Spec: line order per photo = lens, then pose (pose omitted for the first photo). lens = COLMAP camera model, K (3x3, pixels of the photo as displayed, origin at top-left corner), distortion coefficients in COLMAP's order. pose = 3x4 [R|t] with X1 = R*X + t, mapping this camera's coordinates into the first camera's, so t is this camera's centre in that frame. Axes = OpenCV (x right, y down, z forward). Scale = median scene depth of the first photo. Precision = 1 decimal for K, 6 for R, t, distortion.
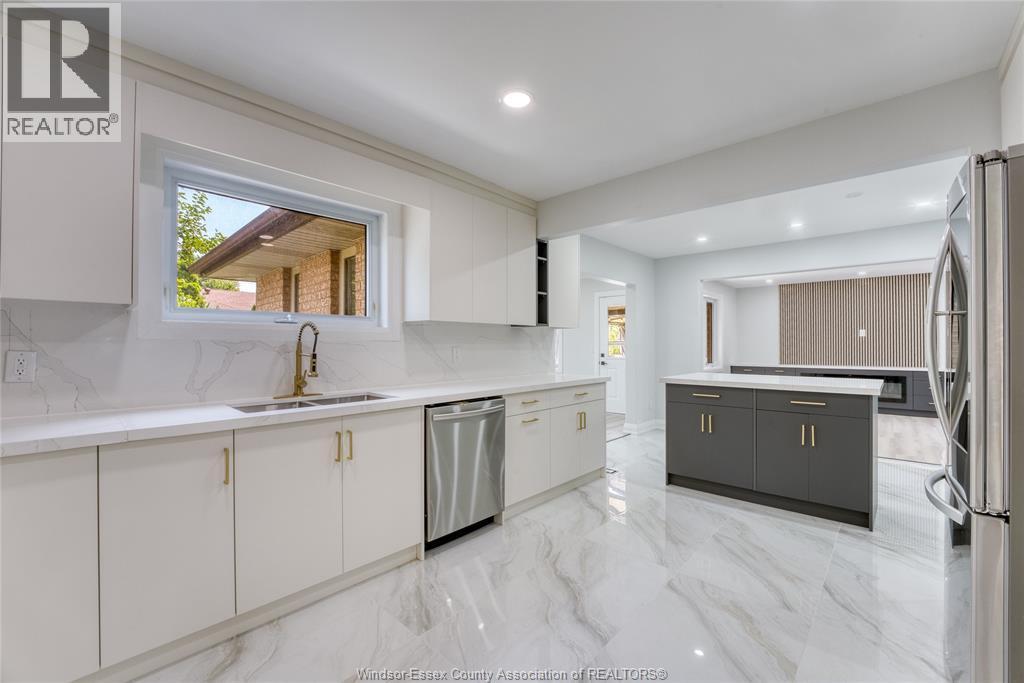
lens RADIAL K [[418.9, 0, 507.8], [0, 418.9, 345.3], [0, 0, 1]] dist [-0.011308, 0.001819]
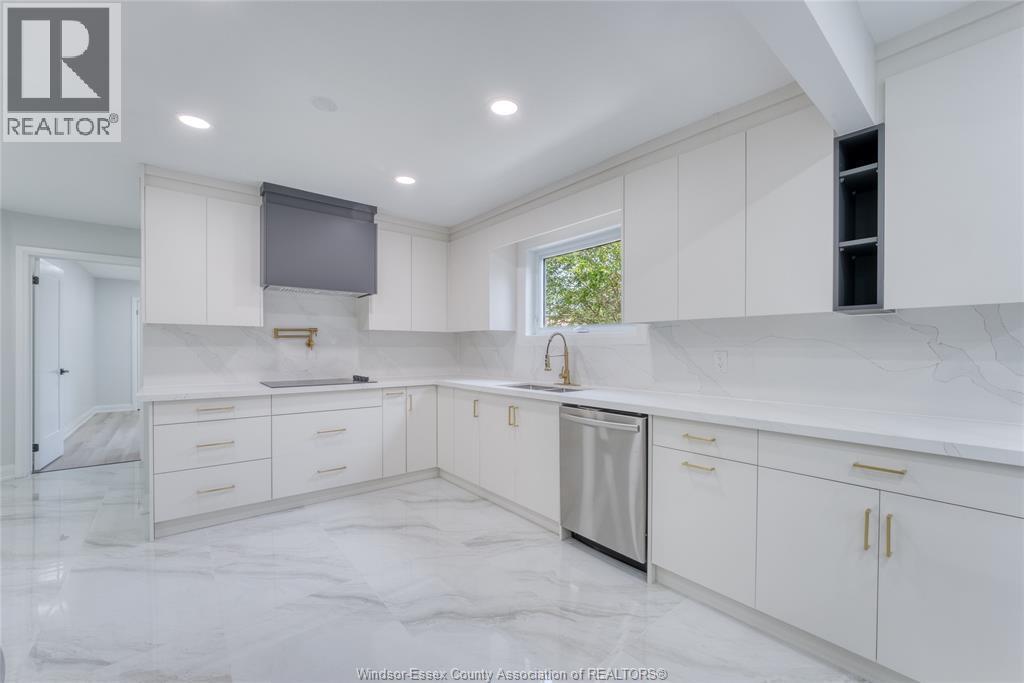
lens RADIAL K [[418.9, 0, 533.4], [0, 418.9, 353.5], [0, 0, 1]] dist [-0.011308, 0.001819]
pose [[-0.106088, 0.013717, -0.994262, 0.748684], [-0.001576, 0.999901, 0.013963, -0.002401], [0.994355, 0.003048, -0.106056, 0.853757]]
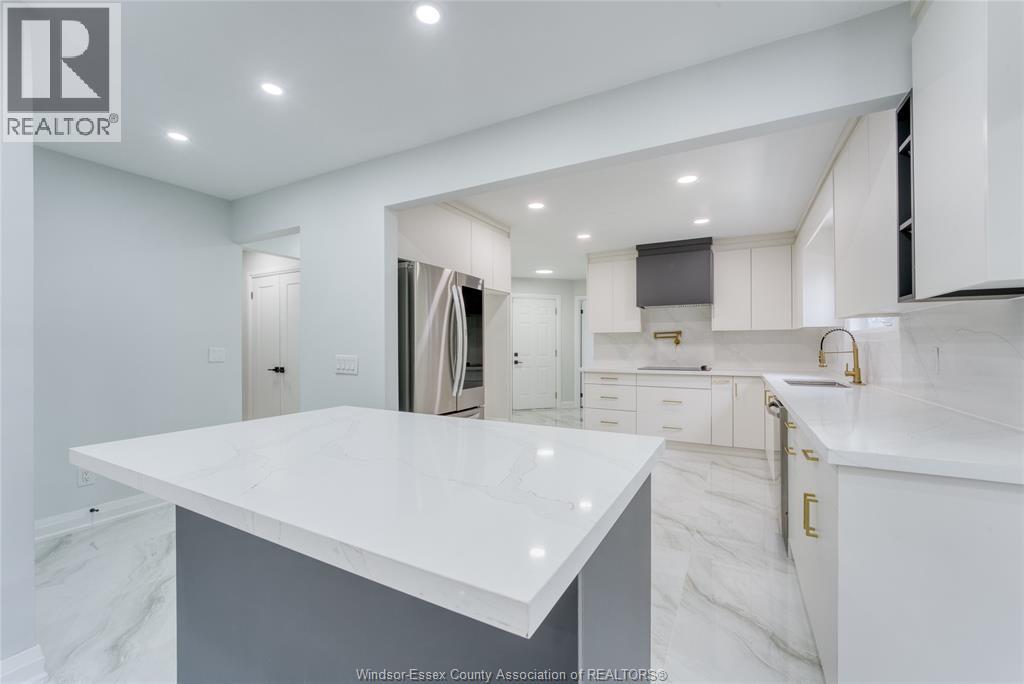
lens RADIAL K [[418.9, 0, 506.0], [0, 418.9, 343.3], [0, 0, 1]] dist [-0.011308, 0.001819]
pose [[-0.970130, 0.003035, -0.242566, 0.727766], [0.004076, 0.999985, -0.003791, -0.003831], [0.242551, -0.004667, -0.970127, 1.643849]]
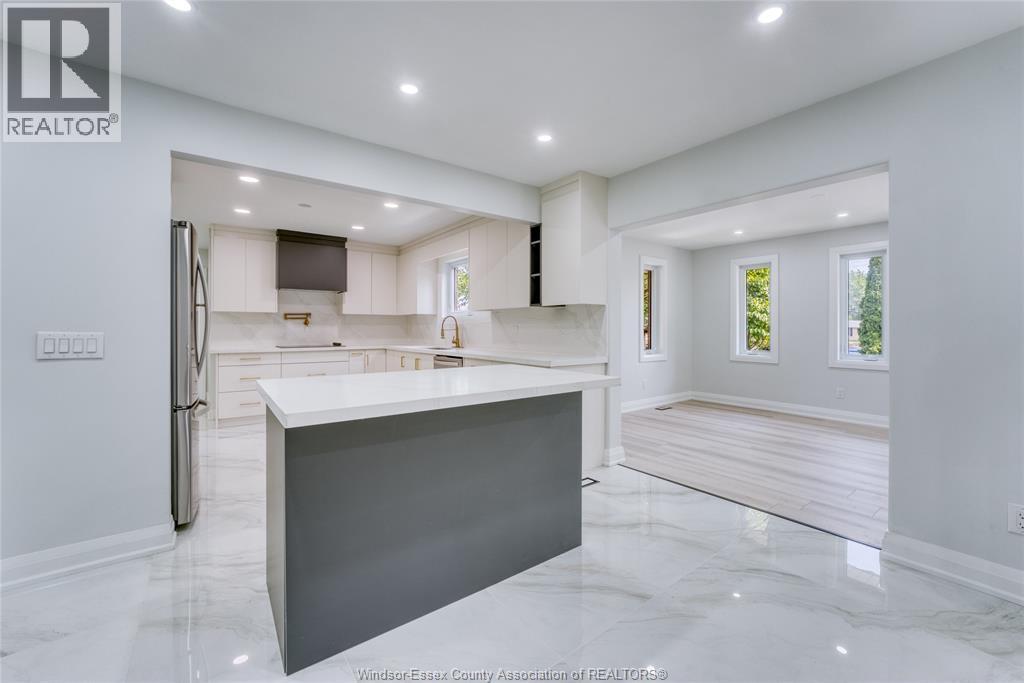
lens RADIAL K [[418.9, 0, 533.1], [0, 418.9, 329.8], [0, 0, 1]] dist [-0.011308, 0.001819]
pose [[-0.147242, 0.004457, -0.989090, 1.415149], [-0.000807, 0.999989, 0.004626, 0.011097], [0.989100, 0.001479, -0.147237, 1.441429]]
